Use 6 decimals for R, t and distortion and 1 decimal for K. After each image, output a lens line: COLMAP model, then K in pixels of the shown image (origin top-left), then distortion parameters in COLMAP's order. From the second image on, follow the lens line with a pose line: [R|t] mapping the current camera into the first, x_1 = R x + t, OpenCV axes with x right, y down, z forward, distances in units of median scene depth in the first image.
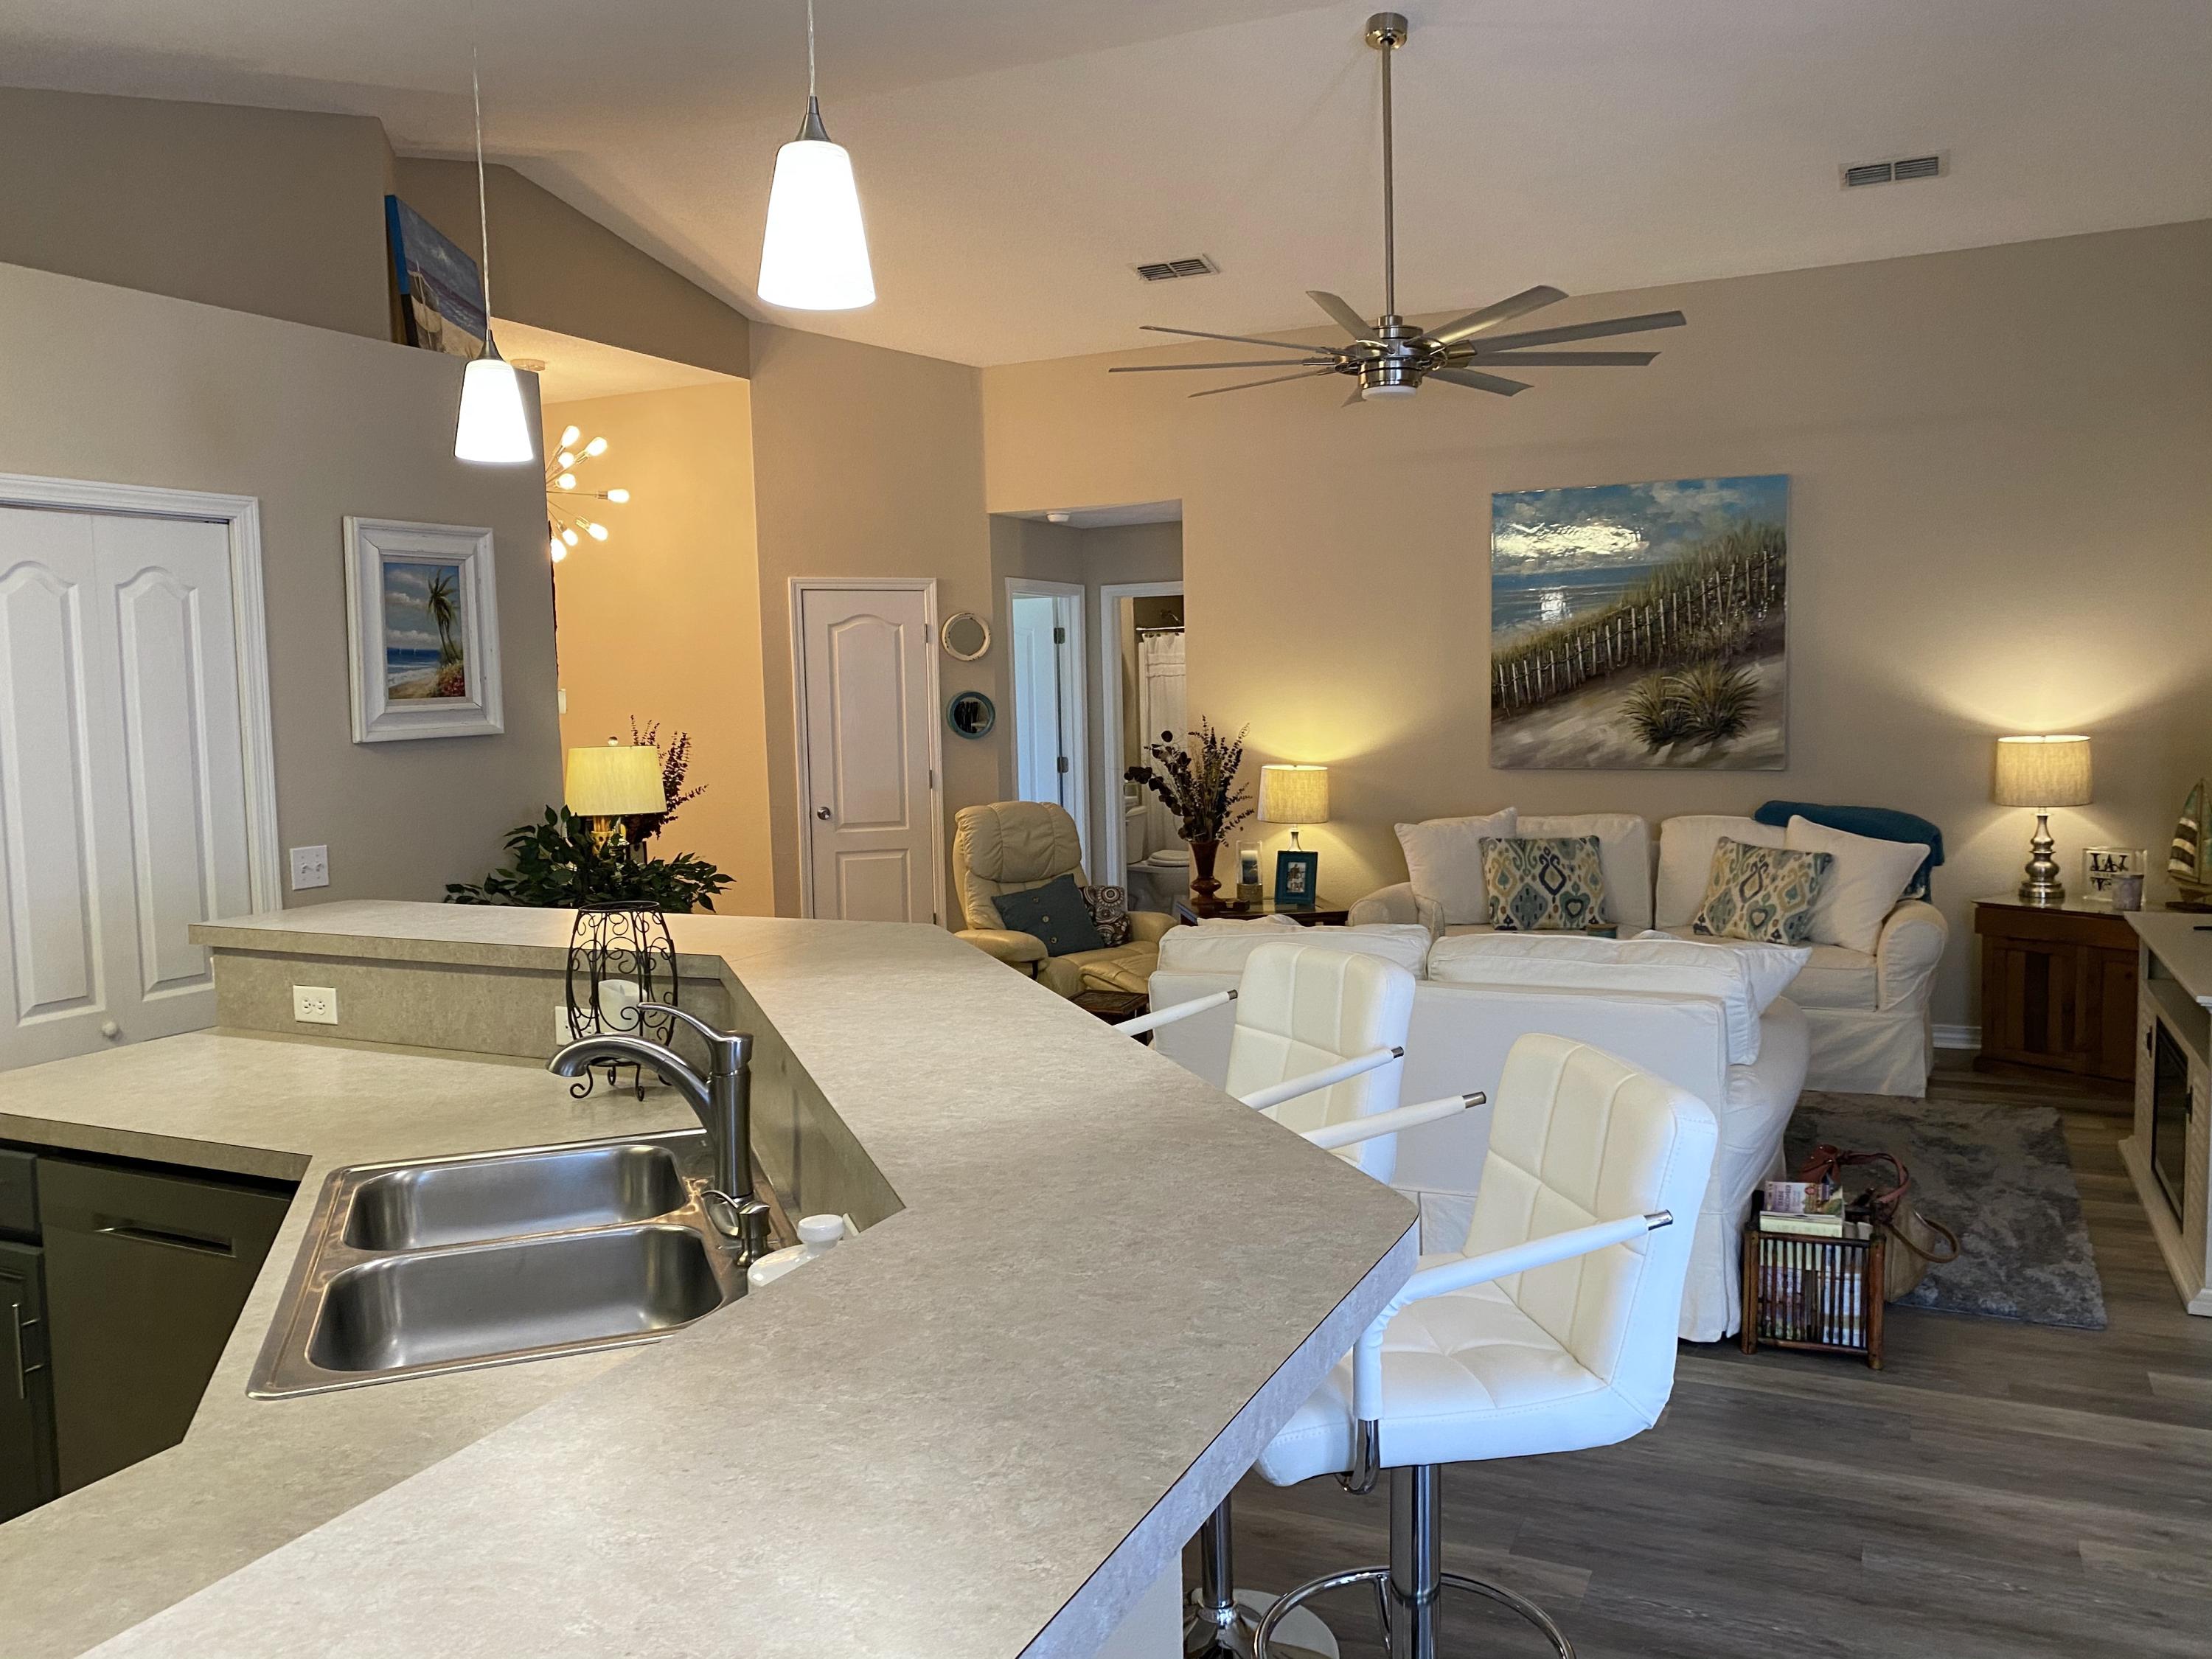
lens RADIAL K [[1687.1, 0, 1109.7], [0, 1687.1, 809.4], [0, 0, 1]] dist [0.060765, -0.089456]
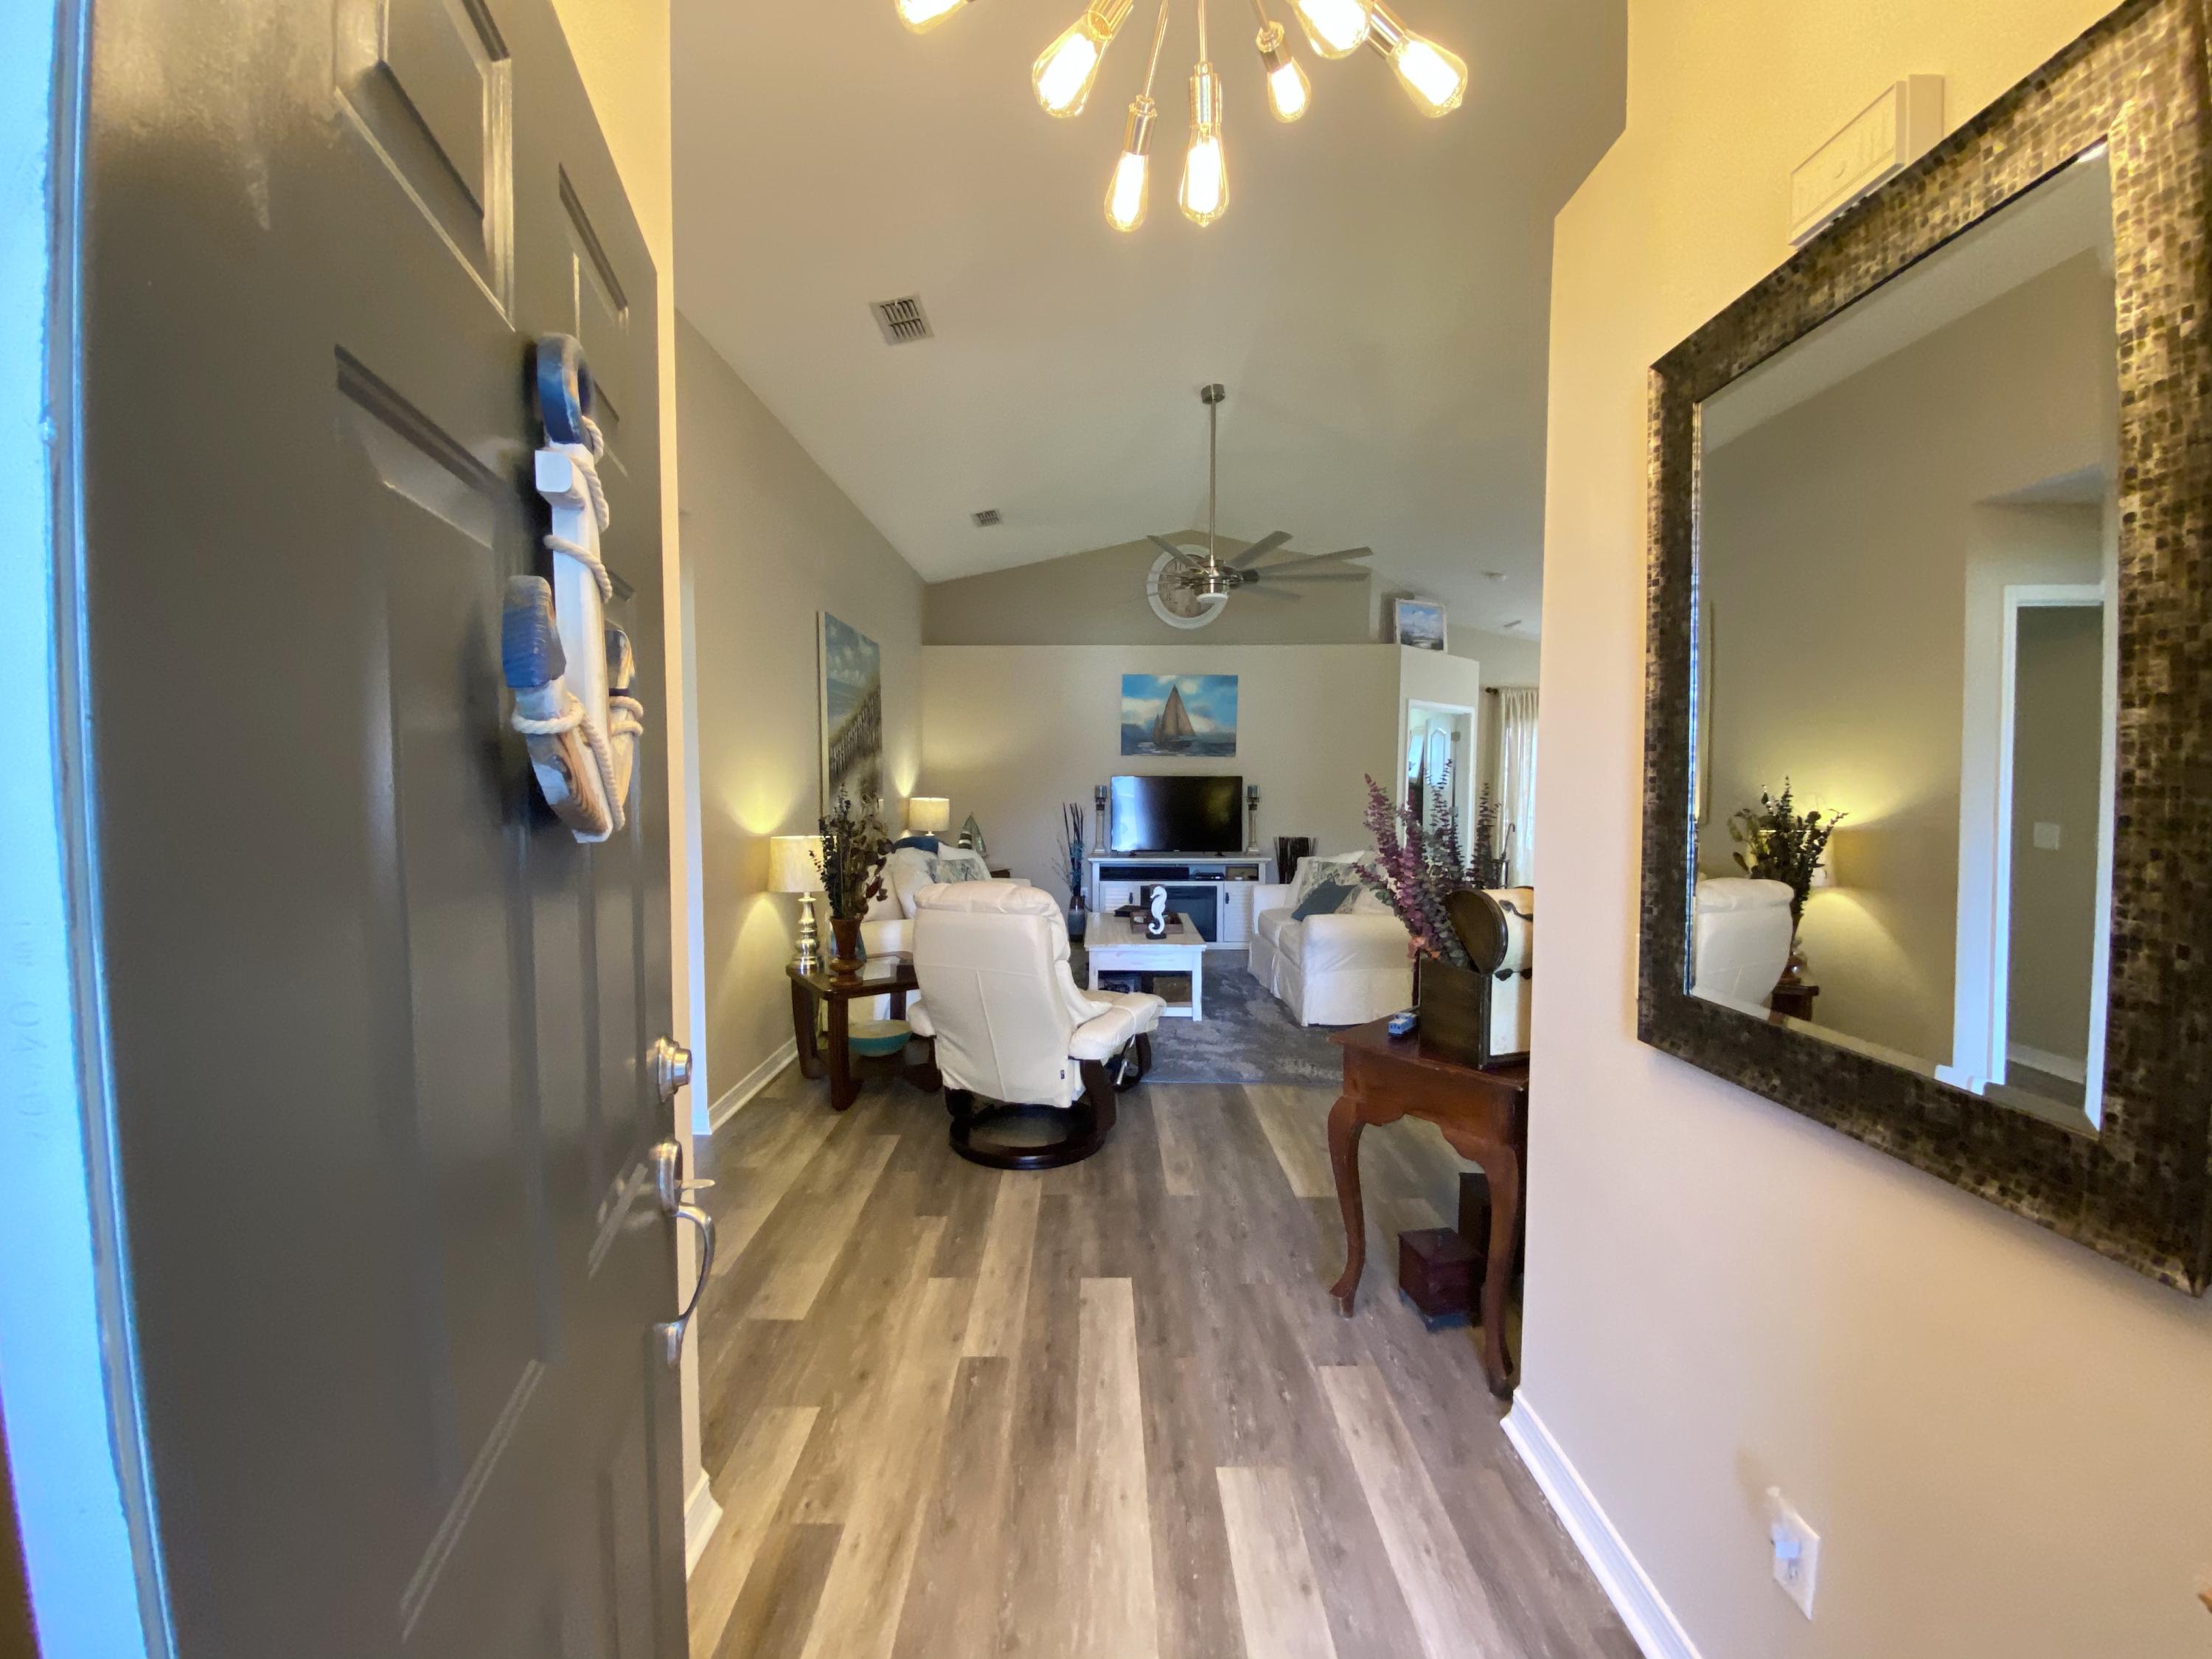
lens RADIAL K [[900.5, 0, 1103.0], [0, 900.5, 823.4], [0, 0, 1]] dist [-0.001016, -0.011441]
pose [[-0.449936, -0.005966, 0.893041, -0.485137], [0.087013, 0.994927, 0.050486, -0.047594], [-0.888812, 0.100422, -0.447135, 1.194113]]
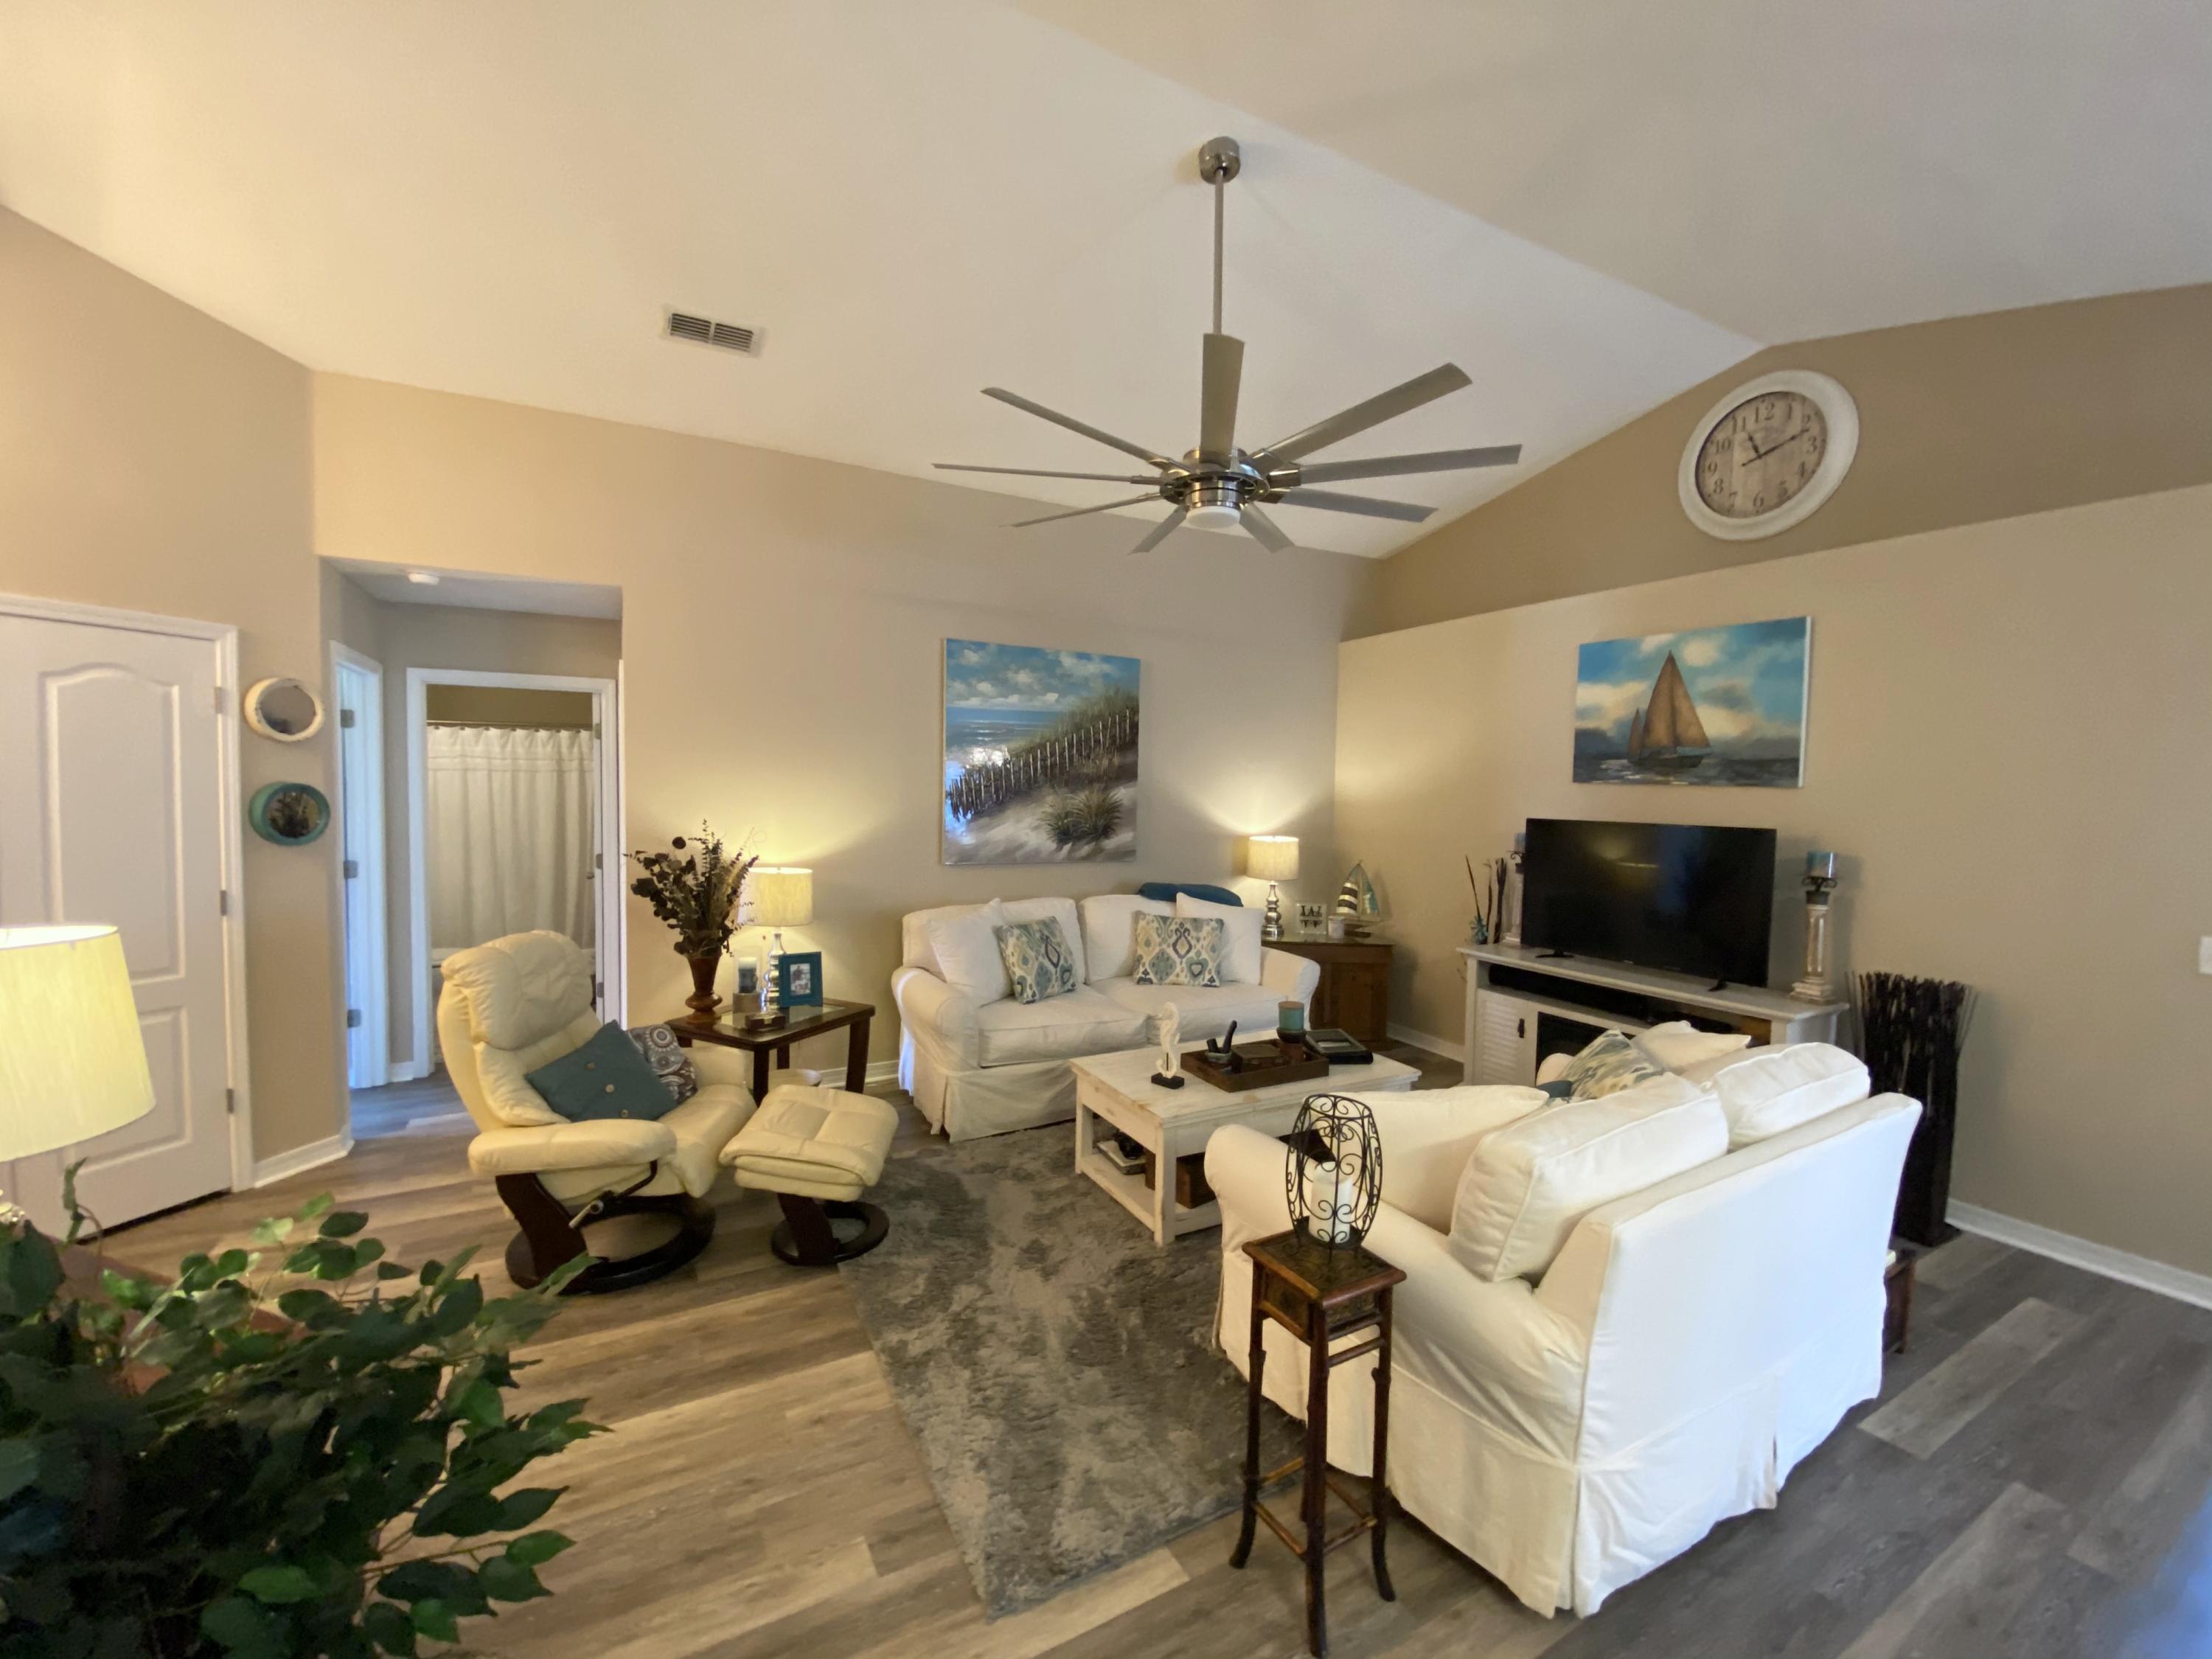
lens RADIAL K [[890.9, 0, 1101.2], [0, 890.9, 825.6], [0, 0, 1]] dist [0.051345, -0.034904]
pose [[0.586806, -0.003440, 0.809721, -0.239343], [0.031289, 0.999340, -0.018430, -0.039835], [-0.809123, 0.036150, 0.586526, 0.571355]]
